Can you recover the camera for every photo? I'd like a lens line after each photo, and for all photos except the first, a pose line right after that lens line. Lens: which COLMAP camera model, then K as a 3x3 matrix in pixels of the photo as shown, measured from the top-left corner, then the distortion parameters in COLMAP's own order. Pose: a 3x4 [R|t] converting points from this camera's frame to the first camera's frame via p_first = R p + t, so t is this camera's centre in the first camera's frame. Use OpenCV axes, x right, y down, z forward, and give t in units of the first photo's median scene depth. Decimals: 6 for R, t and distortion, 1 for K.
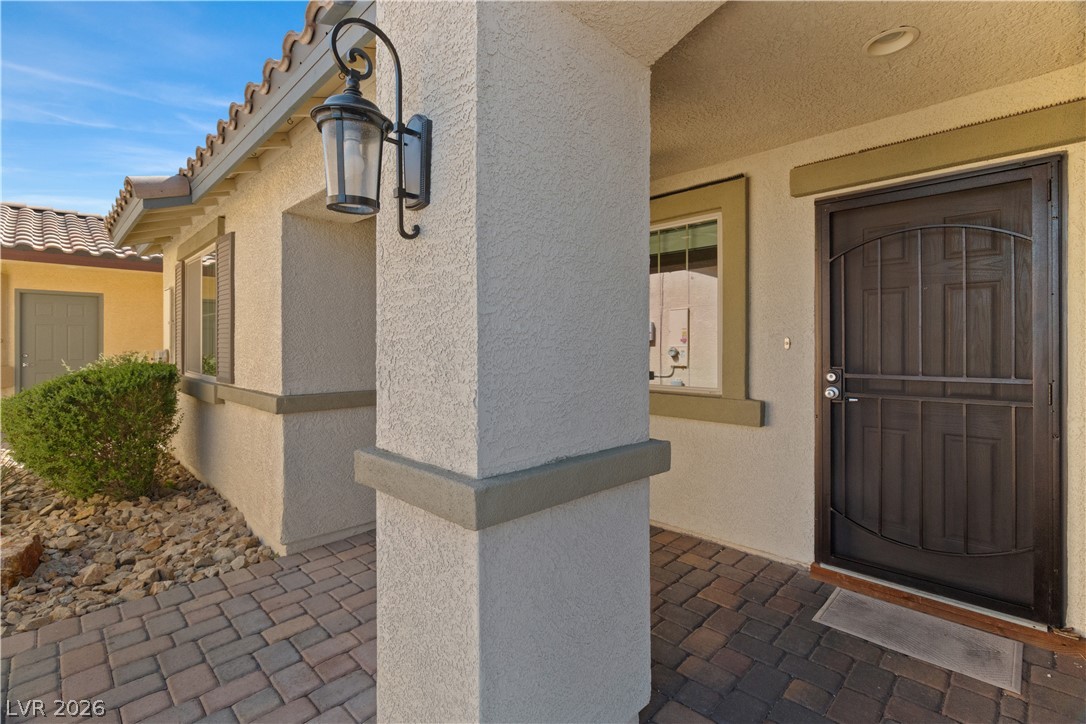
lens RADIAL K [[502.3, 0, 544.7], [0, 502.3, 345.4], [0, 0, 1]] dist [0.000391, 0.001371]
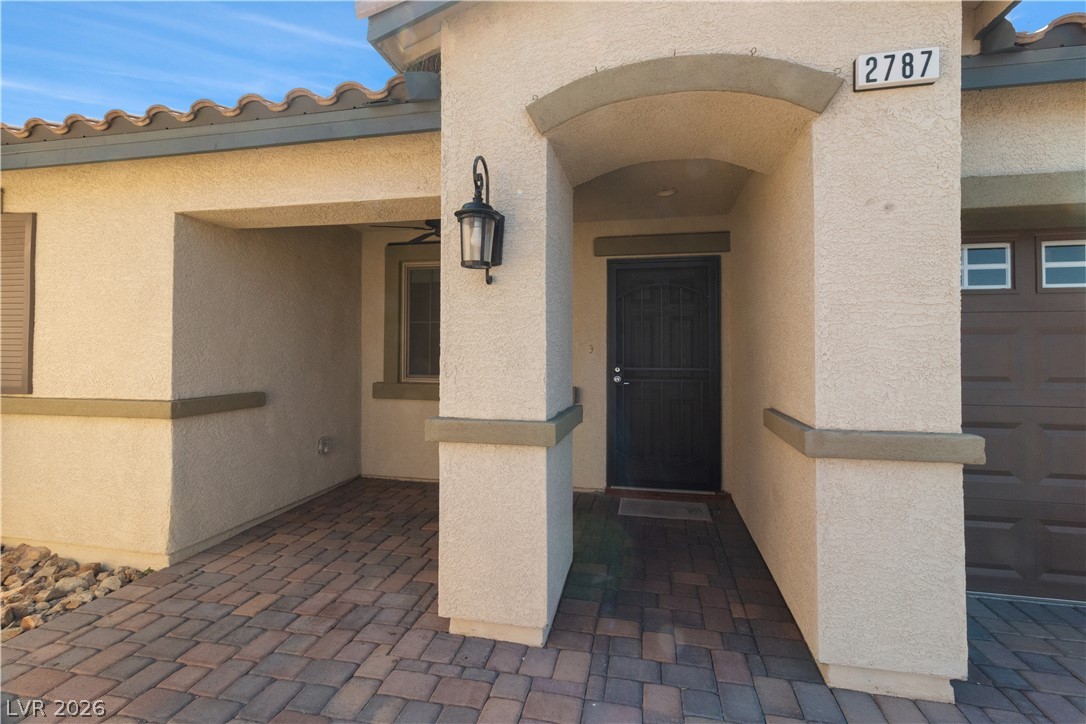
lens RADIAL K [[502.3, 0, 549.6], [0, 502.3, 339.8], [0, 0, 1]] dist [0.000391, 0.001371]
pose [[0.837756, 0.015199, 0.545833, -0.531039], [-0.003202, 0.999732, -0.022922, 0.004545], [-0.546035, 0.017456, 0.837581, -0.260905]]
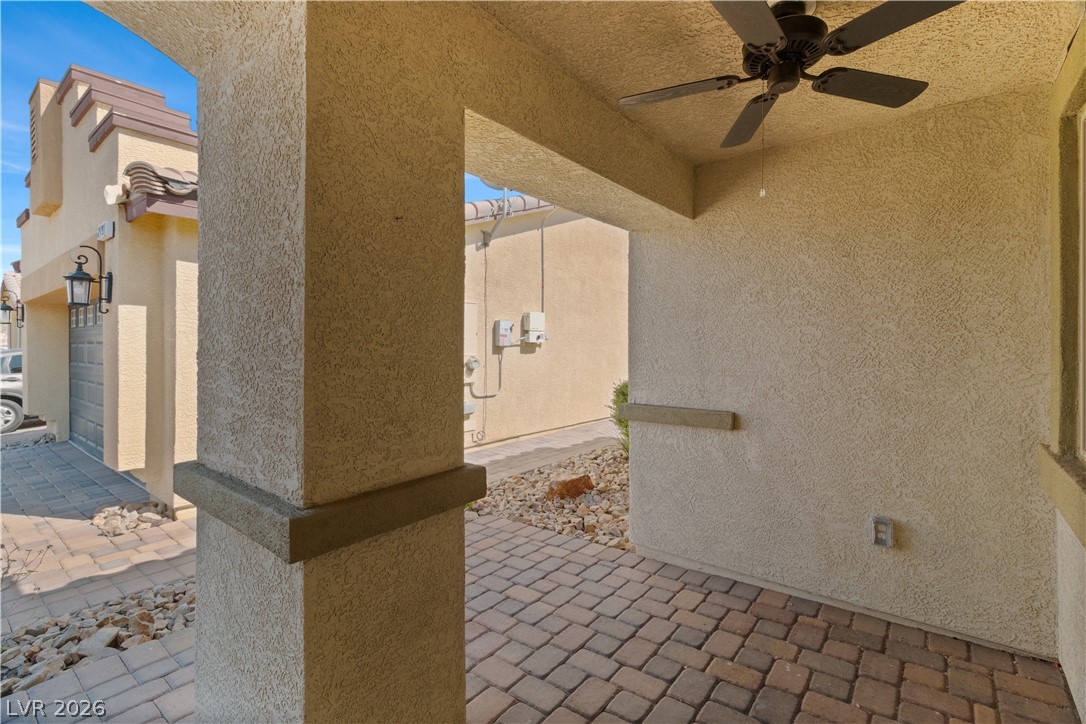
lens RADIAL K [[502.3, 0, 560.5], [0, 502.3, 348.5], [0, 0, 1]] dist [0.000391, 0.001371]
pose [[0.117809, -0.000543, -0.993036, 0.629802], [-0.002278, 0.999997, -0.000817, -0.017732], [0.993034, 0.002359, 0.117807, 0.869229]]
